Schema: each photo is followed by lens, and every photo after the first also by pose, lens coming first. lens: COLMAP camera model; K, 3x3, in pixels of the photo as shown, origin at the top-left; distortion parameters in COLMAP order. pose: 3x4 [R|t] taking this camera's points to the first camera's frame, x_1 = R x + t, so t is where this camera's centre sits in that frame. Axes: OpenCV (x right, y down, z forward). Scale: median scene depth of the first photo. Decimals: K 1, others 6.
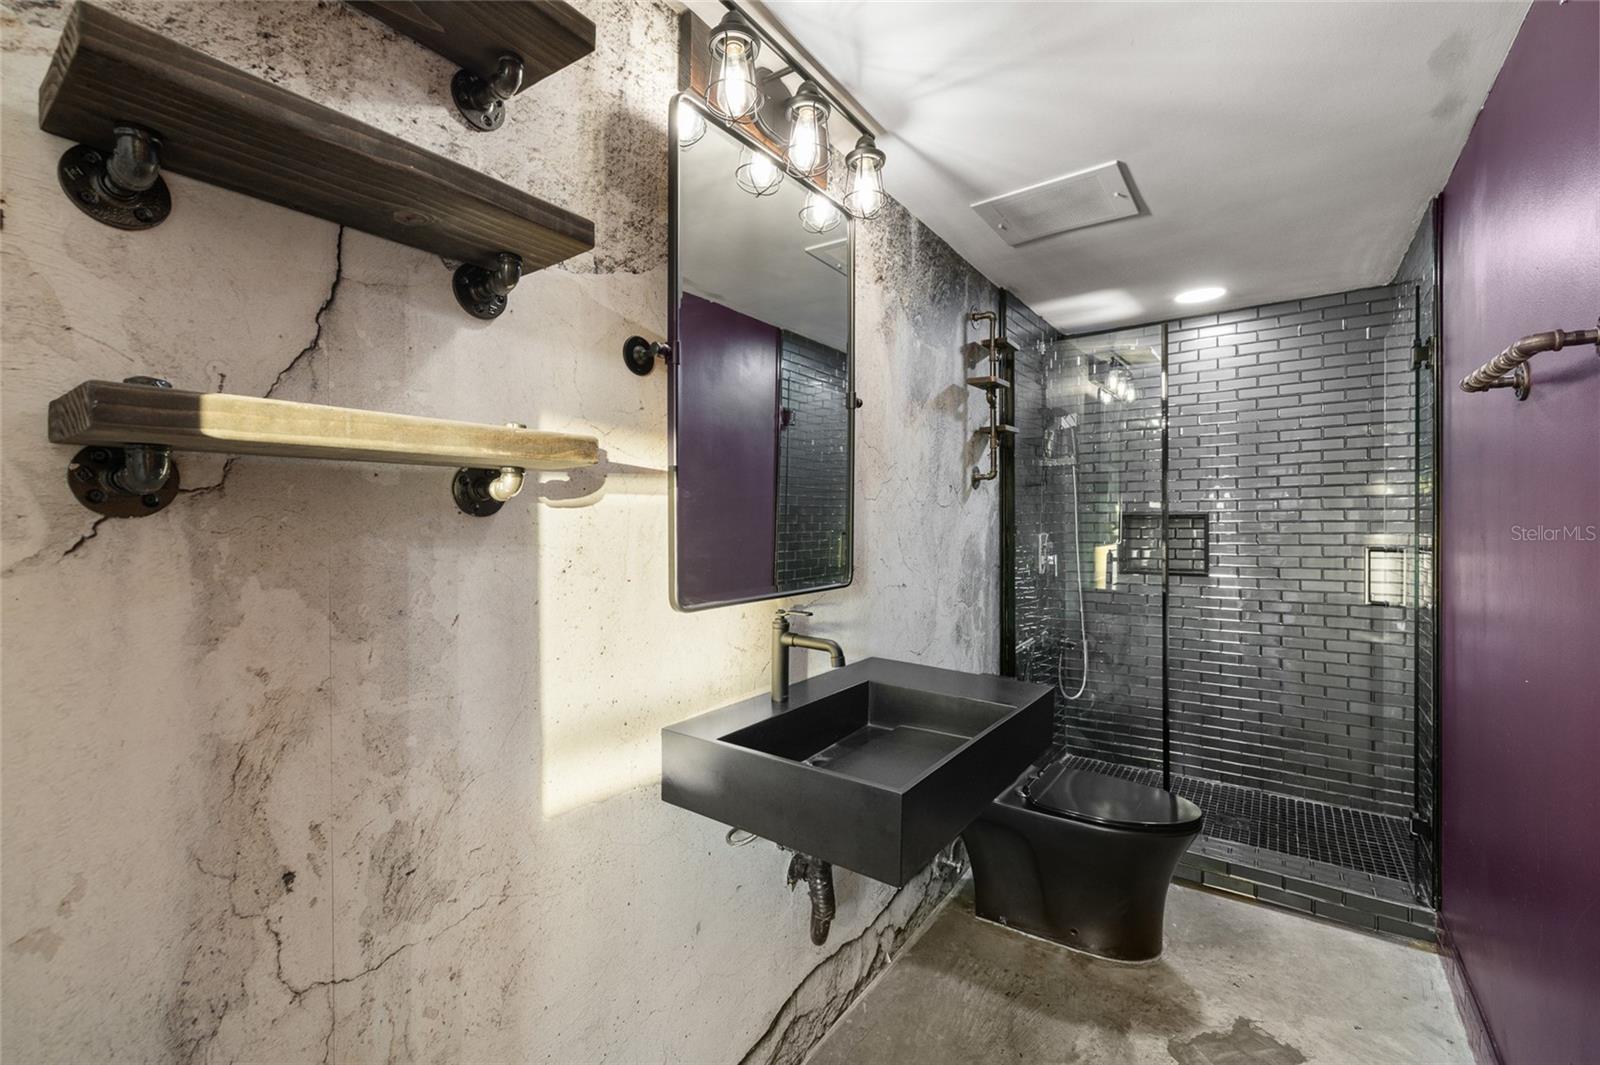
lens RADIAL K [[667.0, 0, 800.0], [0, 667.0, 532.5], [0, 0, 1]] dist [0.001420, 0.000206]
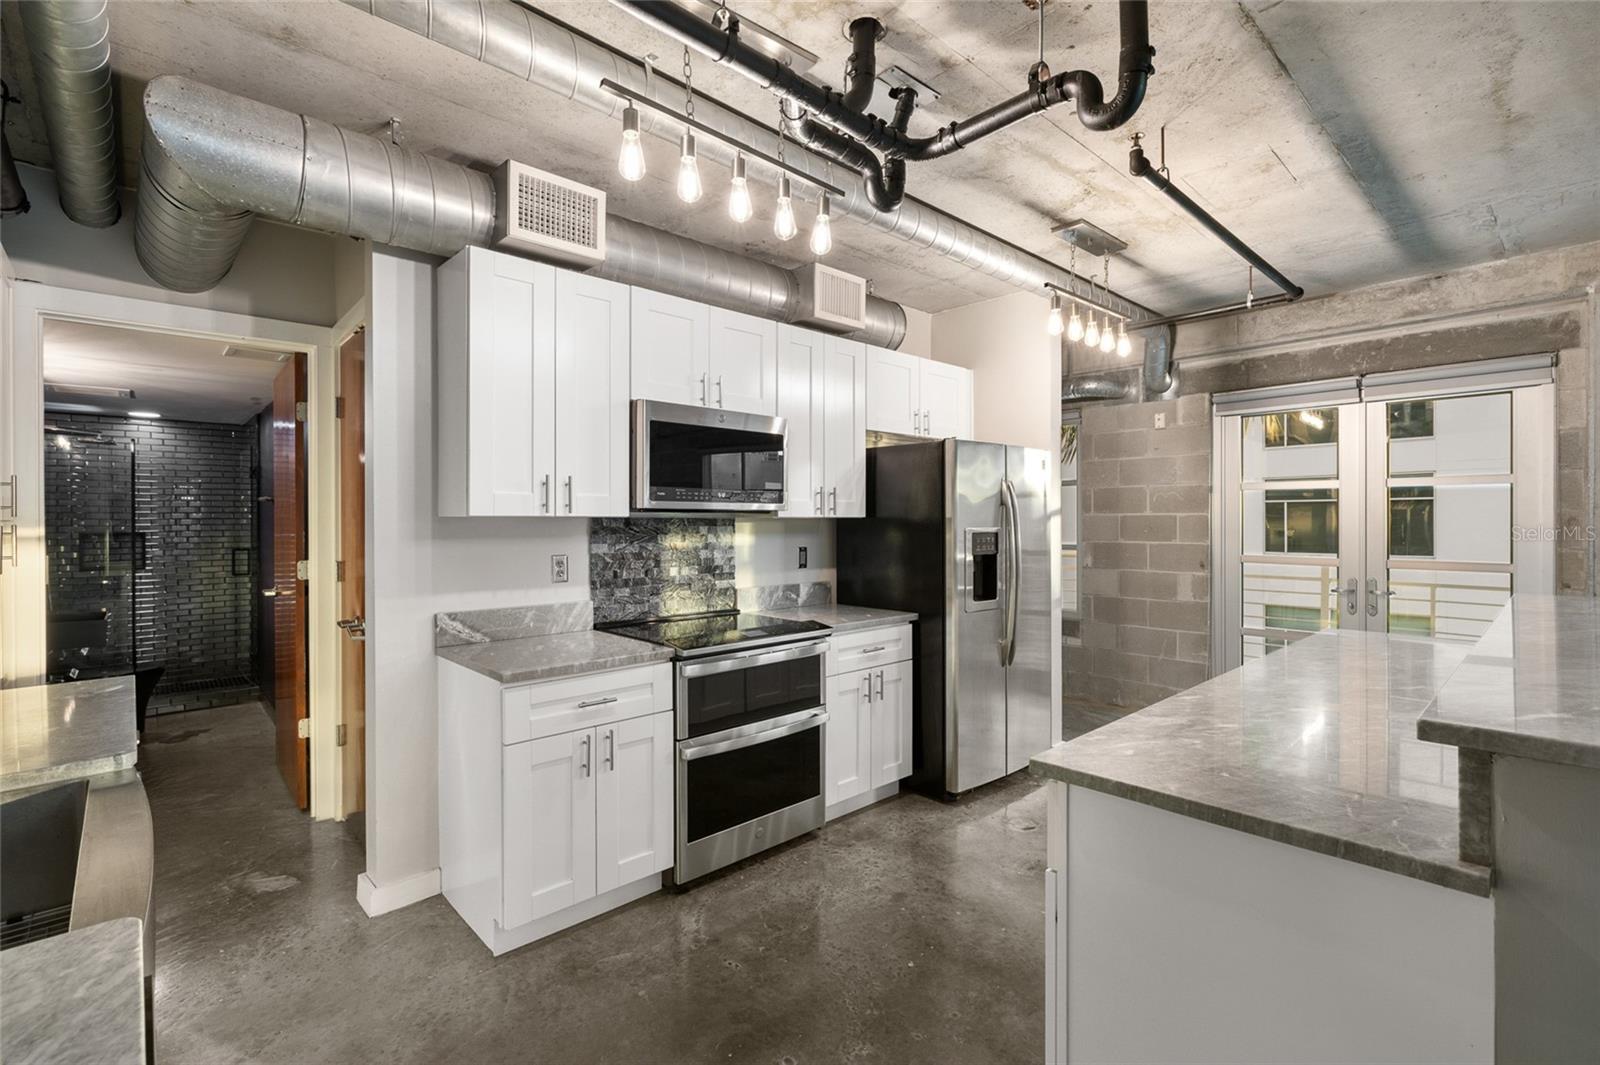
lens RADIAL K [[721.0, 0, 802.4], [0, 721.0, 526.8], [0, 0, 1]] dist [-0.003695, 0.000608]
pose [[0.200078, 0.002262, 0.979777, -1.007500], [0.009689, 0.999944, -0.004287, -0.022694], [-0.979732, 0.010351, 0.200045, -1.204873]]
